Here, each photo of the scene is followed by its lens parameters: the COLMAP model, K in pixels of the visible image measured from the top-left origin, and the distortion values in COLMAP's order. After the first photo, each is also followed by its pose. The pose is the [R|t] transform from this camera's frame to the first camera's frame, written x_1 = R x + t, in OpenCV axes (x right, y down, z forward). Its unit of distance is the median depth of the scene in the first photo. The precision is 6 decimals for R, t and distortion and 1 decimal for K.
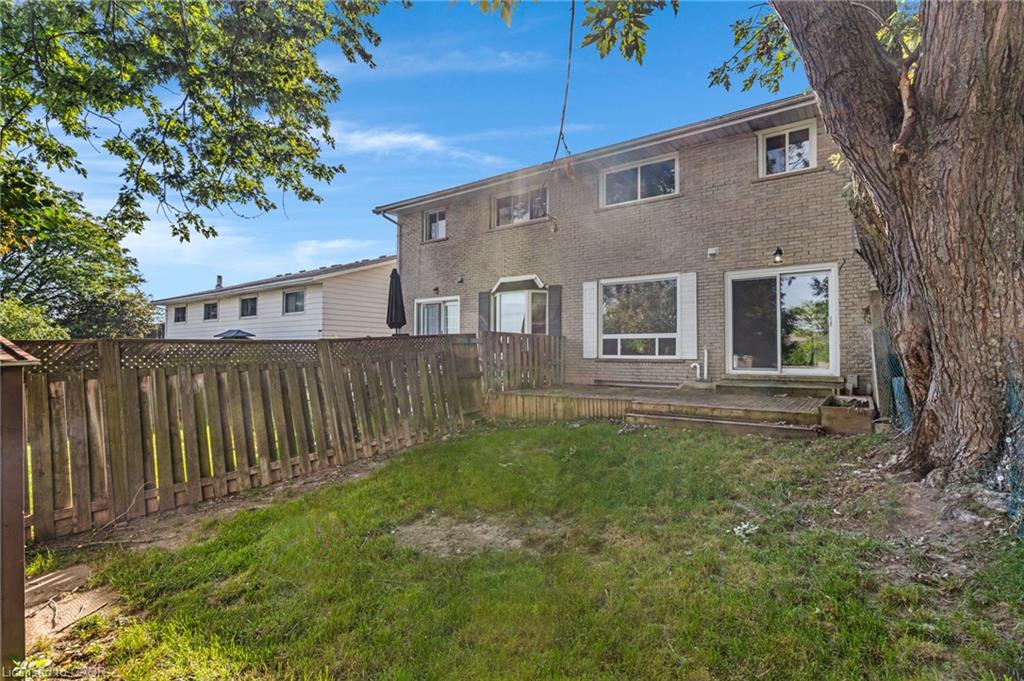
lens RADIAL K [[492.7, 0, 512.0], [0, 492.7, 340.5], [0, 0, 1]] dist [0.001034, -0.000750]
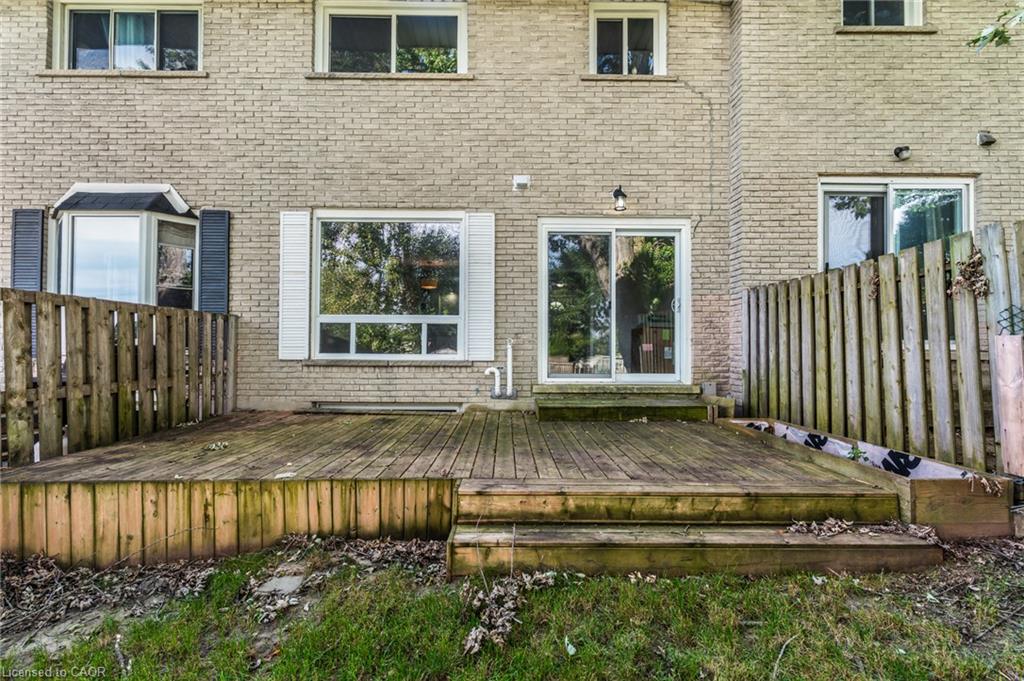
lens RADIAL K [[492.7, 0, 512.0], [0, 492.7, 340.5], [0, 0, 1]] dist [0.001034, -0.000750]
pose [[0.810790, 0.010342, 0.585246, 0.046634], [-0.018663, 0.999792, 0.008188, 0.008439], [-0.585040, -0.017561, 0.810814, 0.495596]]
